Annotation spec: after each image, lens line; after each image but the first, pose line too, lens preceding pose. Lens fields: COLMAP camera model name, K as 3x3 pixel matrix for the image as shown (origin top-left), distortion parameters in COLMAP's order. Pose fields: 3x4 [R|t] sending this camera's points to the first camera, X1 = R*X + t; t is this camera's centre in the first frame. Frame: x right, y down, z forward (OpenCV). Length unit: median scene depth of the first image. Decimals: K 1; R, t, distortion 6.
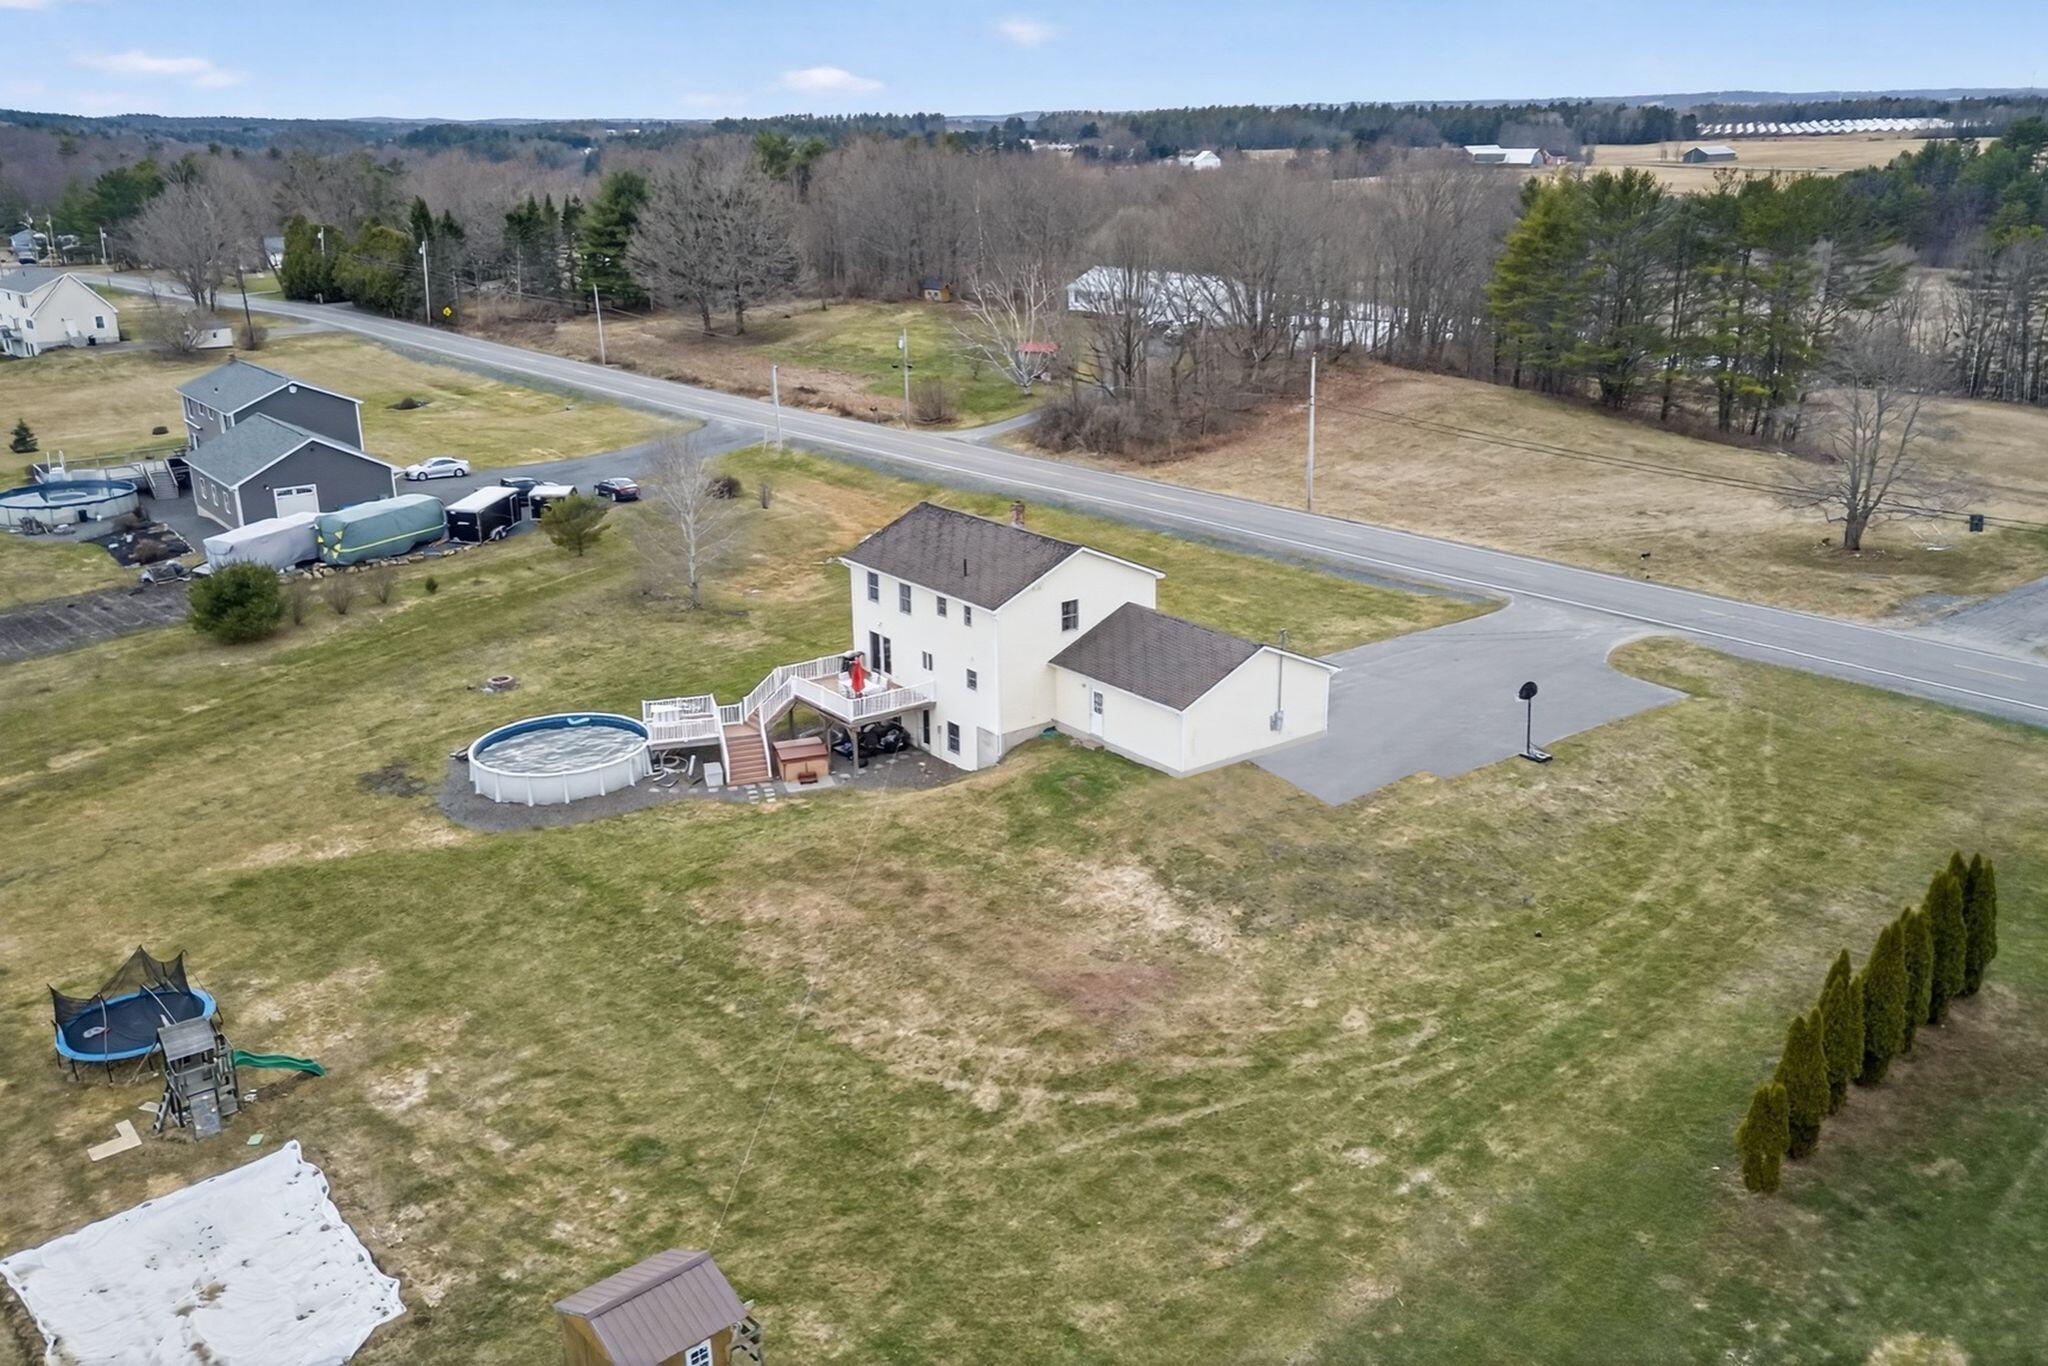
lens RADIAL K [[1704.6, 0, 1024.0], [0, 1704.6, 683.0], [0, 0, 1]] dist [0.001444, -0.000556]
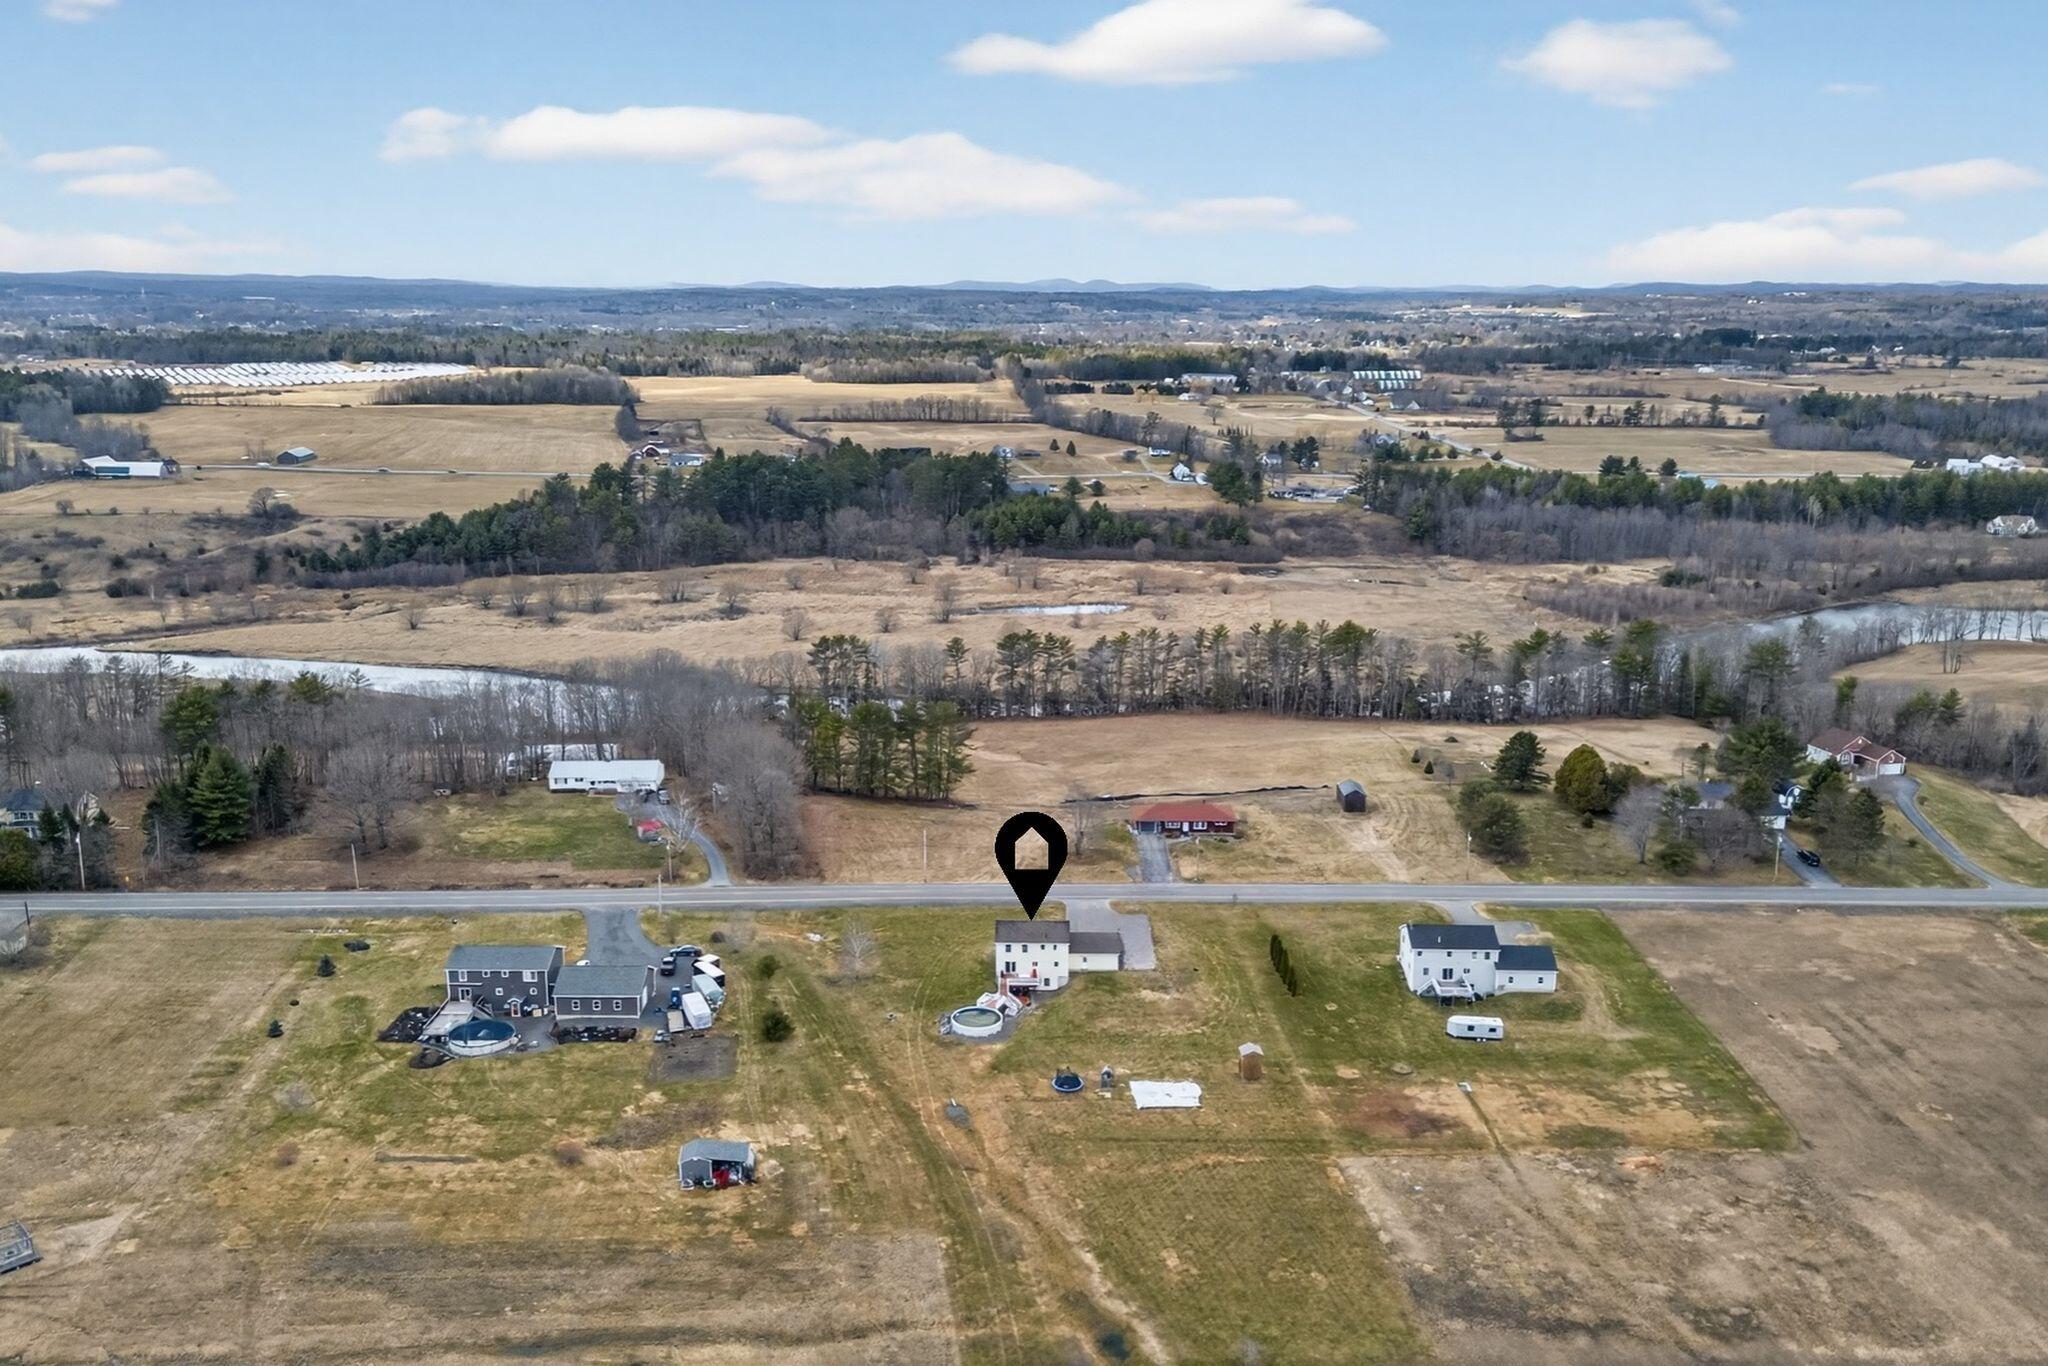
lens RADIAL K [[1704.6, 0, 1024.0], [0, 1704.6, 683.0], [0, 0, 1]] dist [0.001444, -0.000556]
pose [[0.630569, -0.161056, 0.759239, -2.866769], [0.240189, 0.970705, 0.006431, -0.653153], [-0.738033, 0.178306, 0.650780, -1.493459]]
